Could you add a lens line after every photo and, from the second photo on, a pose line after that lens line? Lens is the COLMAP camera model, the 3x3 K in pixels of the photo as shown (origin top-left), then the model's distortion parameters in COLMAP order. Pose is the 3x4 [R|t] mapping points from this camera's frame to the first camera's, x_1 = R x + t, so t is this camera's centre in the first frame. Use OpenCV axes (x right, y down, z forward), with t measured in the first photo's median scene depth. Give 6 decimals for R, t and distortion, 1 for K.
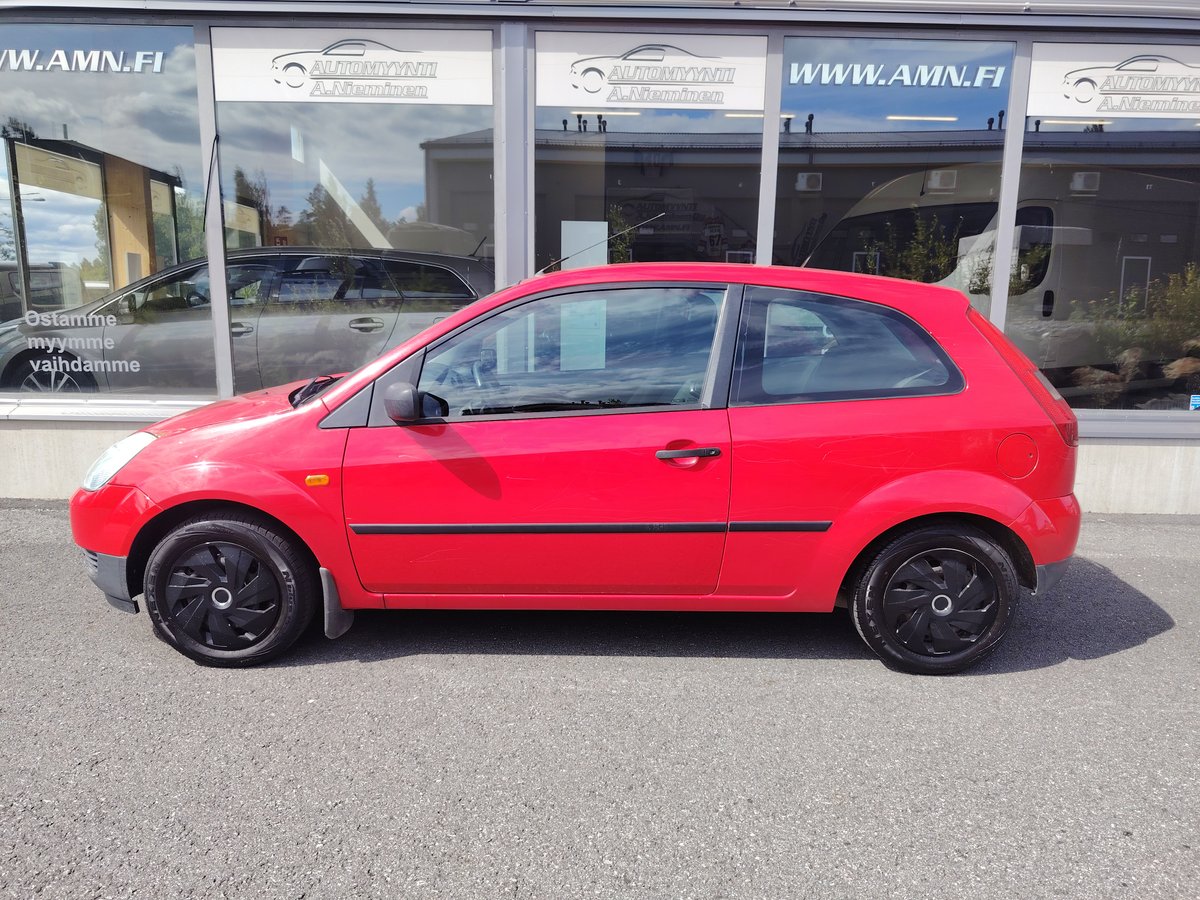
lens RADIAL K [[831.9, 0, 600.0], [0, 831.9, 450.0], [0, 0, 1]] dist [-0.006076, -0.002836]
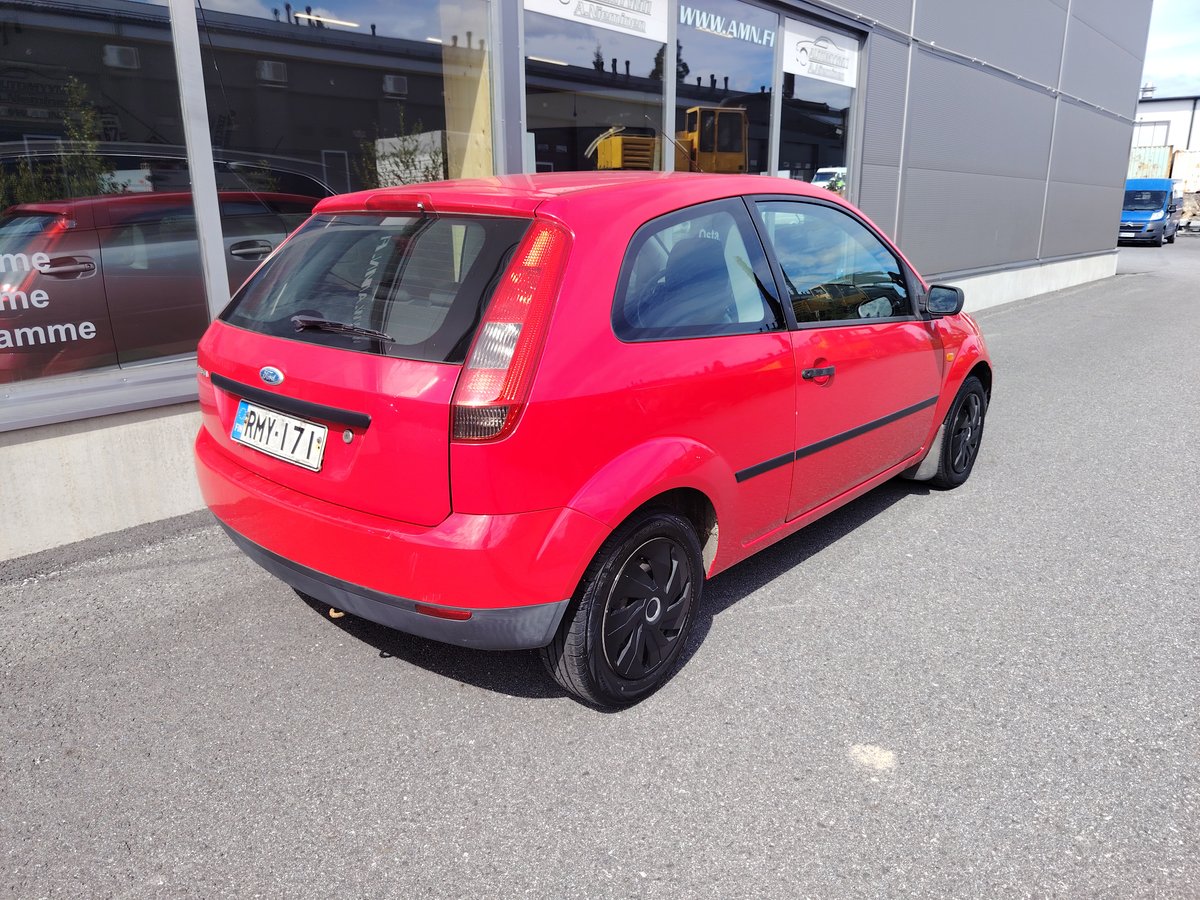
lens RADIAL K [[831.9, 0, 600.0], [0, 831.9, 450.0], [0, 0, 1]] dist [-0.006076, -0.002836]
pose [[0.666945, -0.221515, 0.711418, -0.818823], [0.134016, 0.974878, 0.177911, -0.074779], [-0.732956, -0.023316, 0.679877, 0.267438]]
